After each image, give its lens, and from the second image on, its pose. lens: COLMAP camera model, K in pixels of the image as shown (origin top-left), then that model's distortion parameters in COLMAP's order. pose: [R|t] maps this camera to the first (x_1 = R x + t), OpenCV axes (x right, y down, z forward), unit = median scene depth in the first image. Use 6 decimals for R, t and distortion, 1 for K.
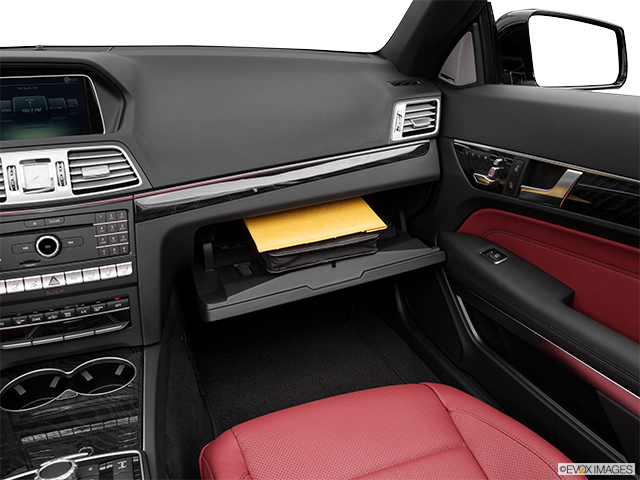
lens RADIAL K [[548.4, 0, 319.9], [0, 548.4, 240.9], [0, 0, 1]] dist [-0.082788, 0.037371]
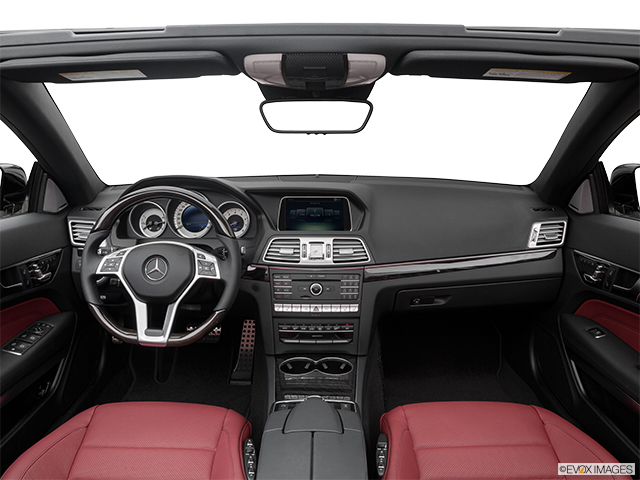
lens RADIAL K [[467.3, 0, 316.9], [0, 467.3, 242.7], [0, 0, 1]] dist [-0.109283, 0.026014]
pose [[0.926821, 0.078924, -0.367115, 0.063150], [-0.133302, 0.983139, -0.125176, 0.048960], [0.351046, 0.164953, 0.921714, -0.455310]]
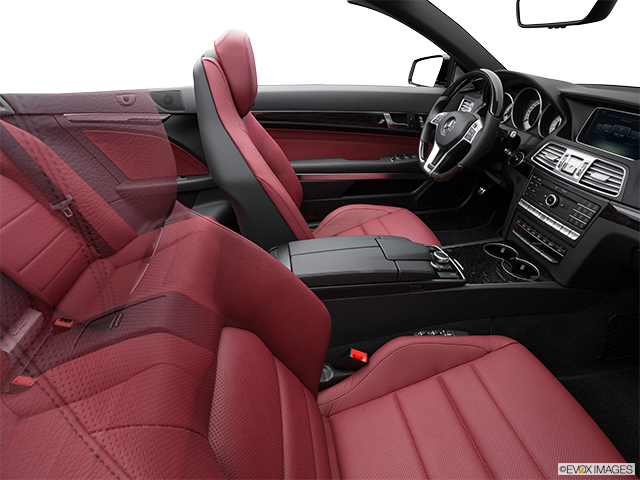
lens RADIAL K [[317.0, 0, 322.3], [0, 317.0, 236.9], [0, 0, 1]] dist [-0.056120, 0.005607]
pose [[-0.228331, 0.499367, -0.835762, 0.602614], [-0.351946, 0.758049, 0.549086, -0.187291], [0.907744, 0.419517, 0.002664, 0.291794]]
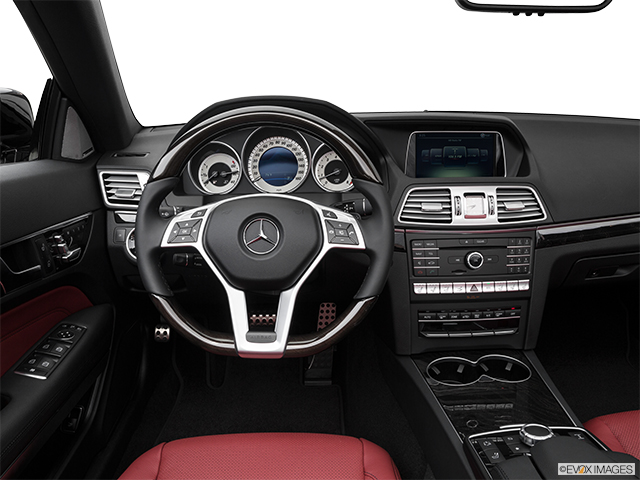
lens RADIAL K [[467.9, 0, 319.3], [0, 467.9, 237.8], [0, 0, 1]] dist [-0.097856, 0.005165]
pose [[0.939465, 0.073439, -0.334683, -0.451551], [-0.105918, 0.991166, -0.079824, 0.077428], [0.325864, 0.110441, 0.938944, -0.149594]]
